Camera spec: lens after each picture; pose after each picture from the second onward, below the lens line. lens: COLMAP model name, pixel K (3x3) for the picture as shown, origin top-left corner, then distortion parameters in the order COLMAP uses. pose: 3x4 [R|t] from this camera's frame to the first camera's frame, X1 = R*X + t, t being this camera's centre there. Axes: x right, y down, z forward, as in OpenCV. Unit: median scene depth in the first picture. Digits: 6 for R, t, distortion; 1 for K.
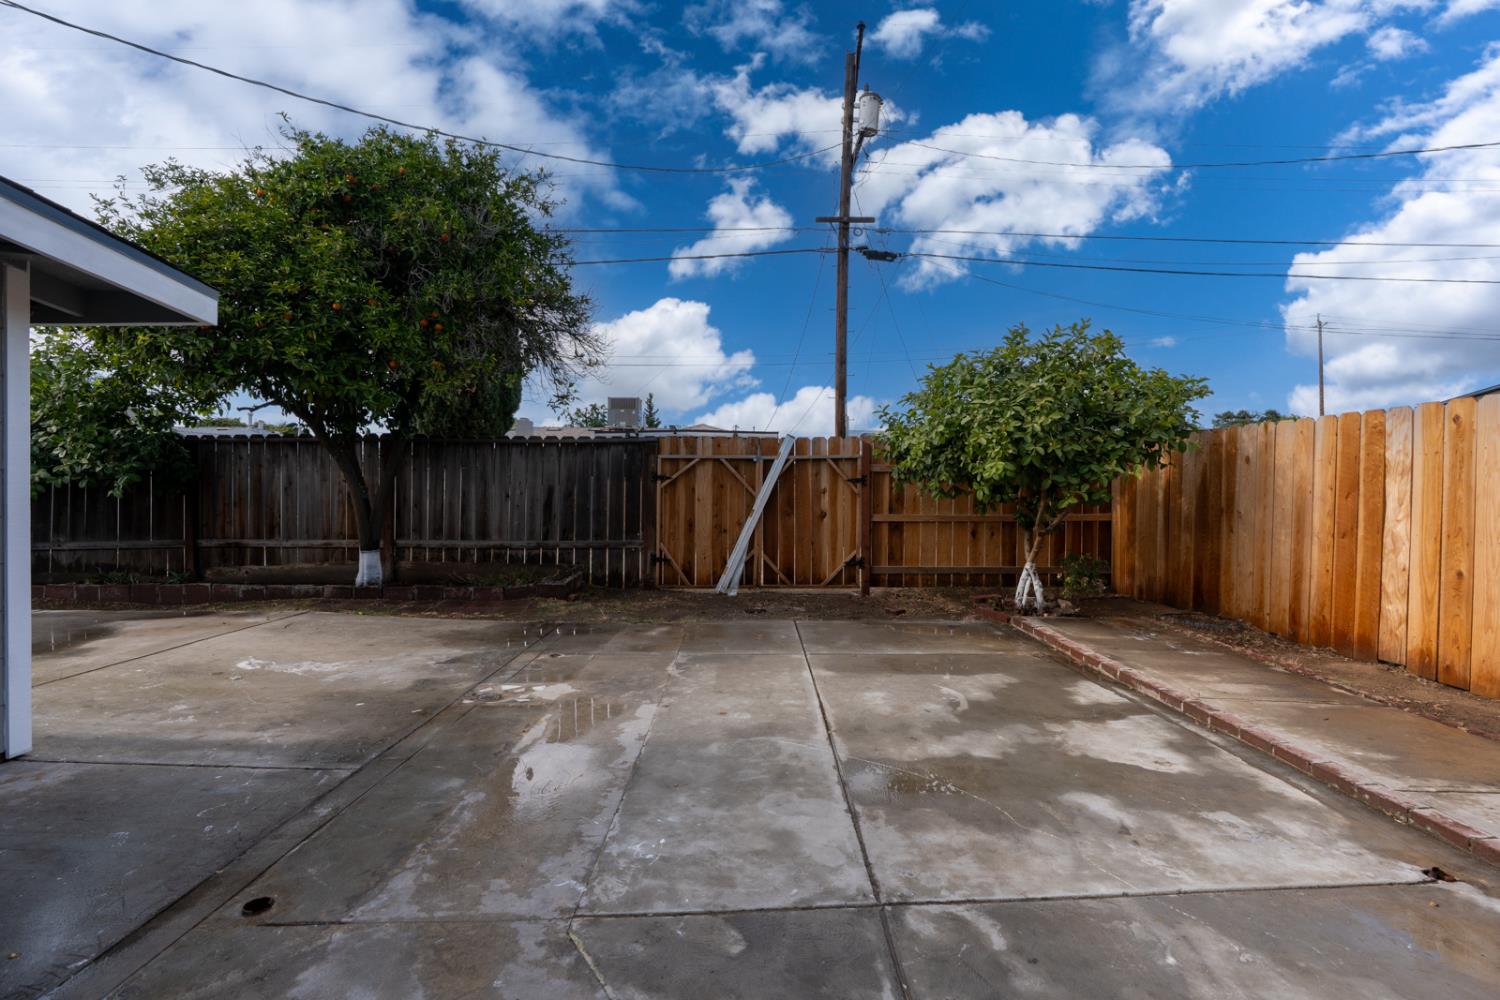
lens RADIAL K [[678.7, 0, 755.2], [0, 678.7, 496.7], [0, 0, 1]] dist [-0.004014, 0.001981]
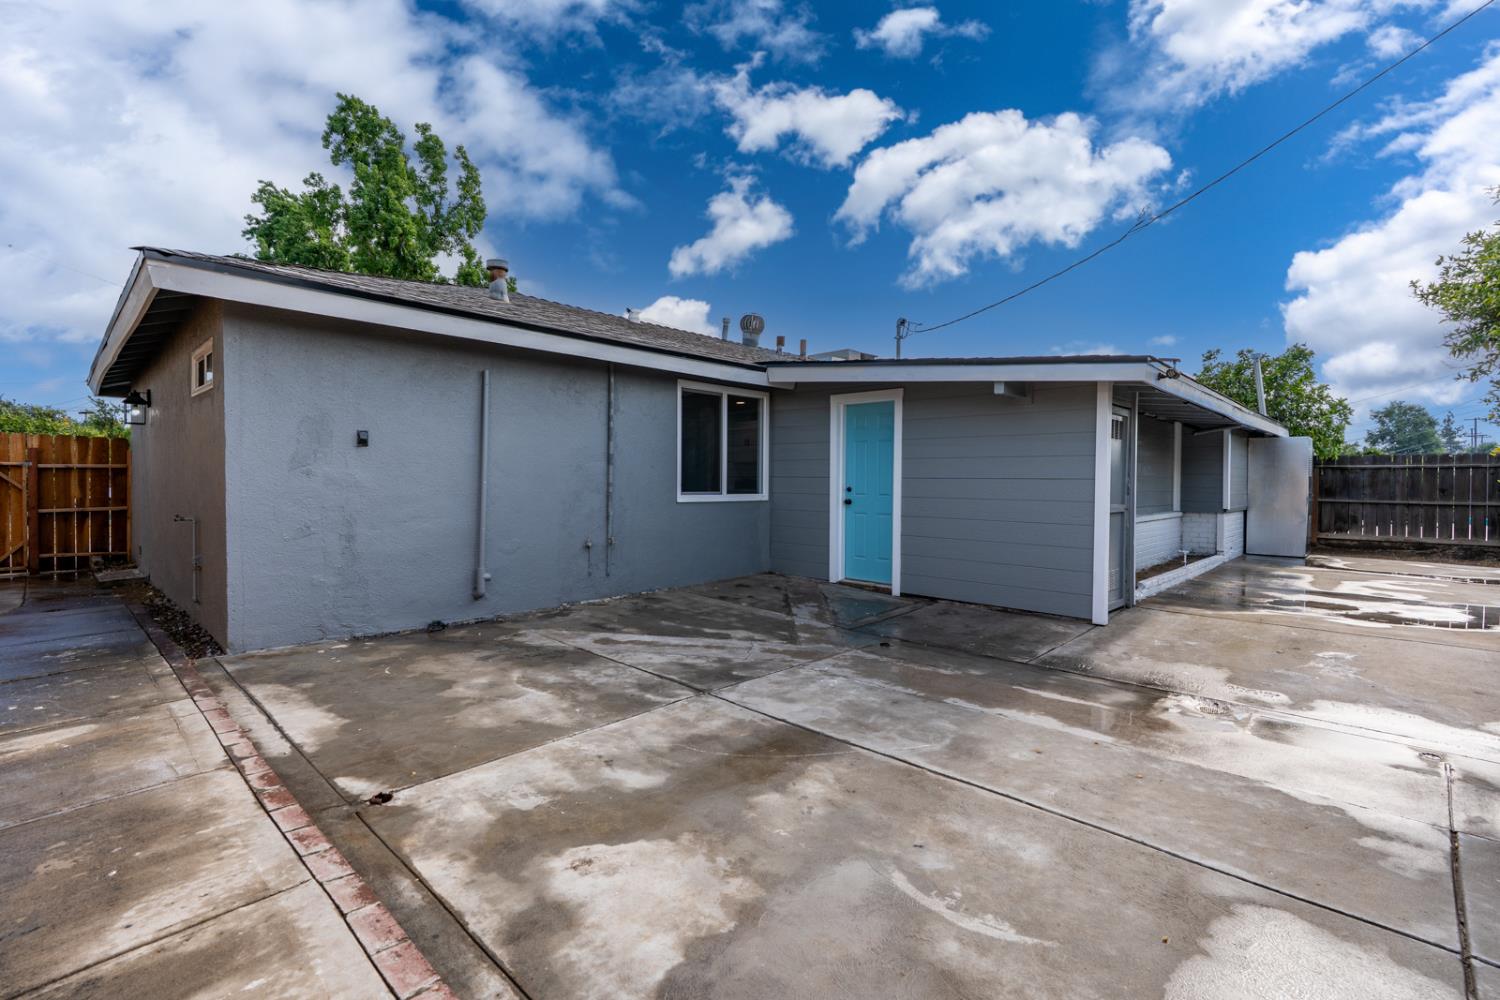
lens RADIAL K [[678.7, 0, 762.6], [0, 678.7, 496.2], [0, 0, 1]] dist [-0.004014, 0.001981]
pose [[-0.693641, 0.005954, -0.720297, 1.099541], [-0.017921, 0.999514, 0.025520, -0.023845], [0.720098, 0.030610, -0.693196, 1.815702]]
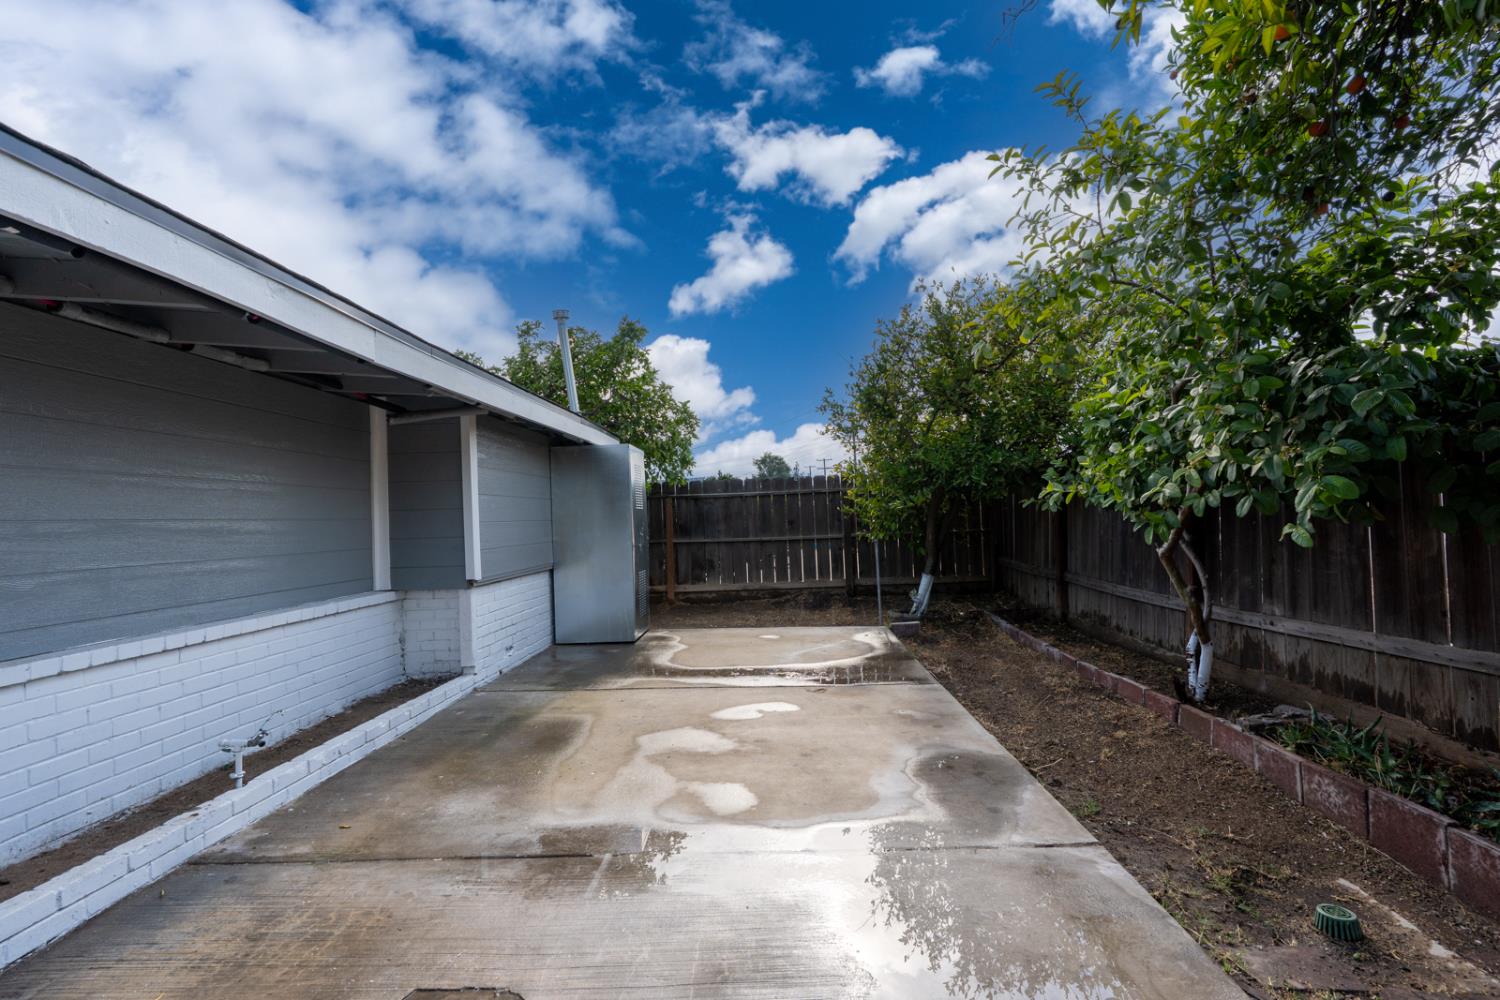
lens RADIAL K [[678.7, 0, 744.2], [0, 678.7, 496.8], [0, 0, 1]] dist [-0.004014, 0.001981]
pose [[-0.055812, -0.032877, -0.997900, -1.475741], [0.023350, 0.999141, -0.034224, -0.045623], [0.998168, -0.025211, -0.054996, 1.897651]]
